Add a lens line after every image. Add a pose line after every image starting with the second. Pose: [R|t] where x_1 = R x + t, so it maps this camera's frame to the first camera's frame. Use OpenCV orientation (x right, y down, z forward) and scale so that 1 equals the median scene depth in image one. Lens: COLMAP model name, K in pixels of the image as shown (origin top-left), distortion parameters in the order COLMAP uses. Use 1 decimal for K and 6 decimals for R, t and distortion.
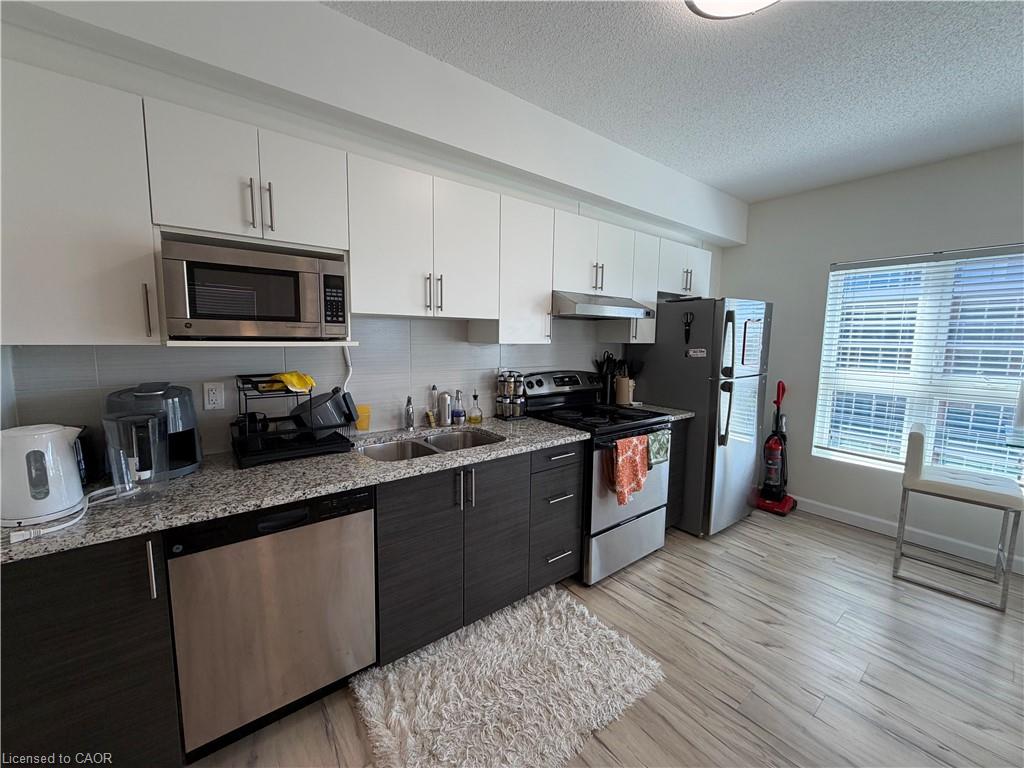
lens RADIAL K [[408.3, 0, 507.3], [0, 408.3, 383.0], [0, 0, 1]] dist [0.000467, -0.000214]
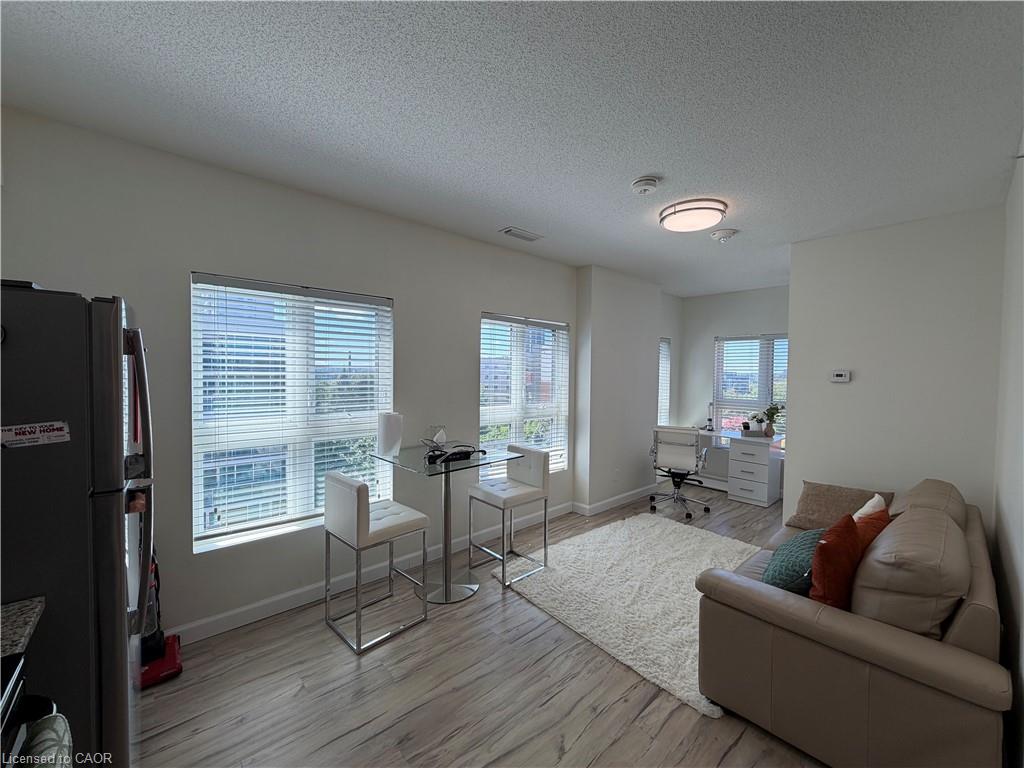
lens RADIAL K [[408.3, 0, 507.3], [0, 408.3, 383.0], [0, 0, 1]] dist [0.000467, -0.000214]
pose [[-0.063006, -0.041089, 0.997167, 0.086301], [0.099724, 0.993892, 0.047255, -0.108255], [-0.993018, 0.102419, -0.058523, 0.680096]]
